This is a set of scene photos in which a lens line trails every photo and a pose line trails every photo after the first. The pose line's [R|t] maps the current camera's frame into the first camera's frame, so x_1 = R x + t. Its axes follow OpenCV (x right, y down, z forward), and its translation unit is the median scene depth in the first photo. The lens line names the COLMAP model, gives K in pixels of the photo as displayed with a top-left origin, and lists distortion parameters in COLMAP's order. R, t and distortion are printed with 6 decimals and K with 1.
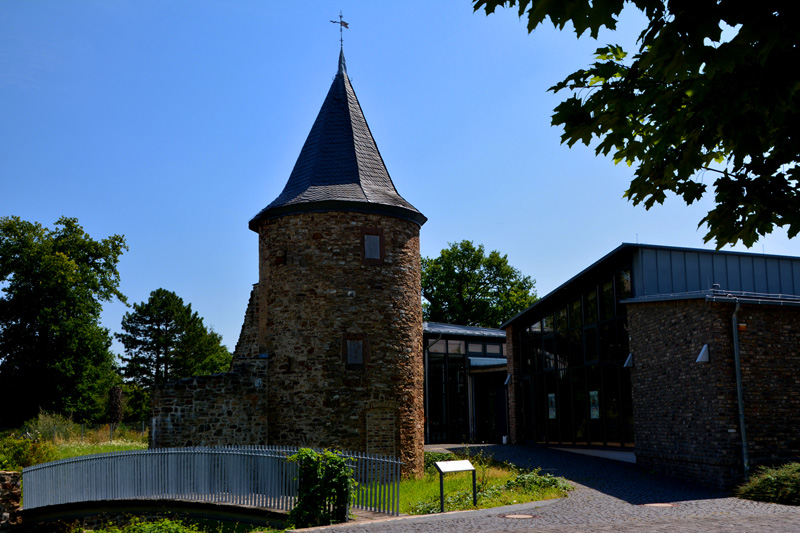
lens RADIAL K [[985.9, 0, 400.0], [0, 985.9, 266.5], [0, 0, 1]] dist [0.019140, 0.015733]
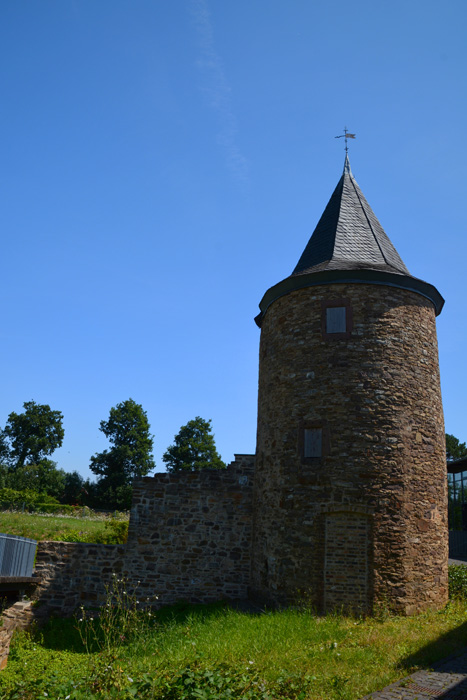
lens RADIAL K [[510.5, 0, 232.8], [0, 510.5, 360.0], [0, 0, 1]] dist [-0.119314, 0.002794]
pose [[0.689025, -0.156451, -0.707649, 0.218829], [0.039930, 0.983133, -0.178478, 0.090235], [0.723637, 0.094719, 0.683650, 0.642049]]
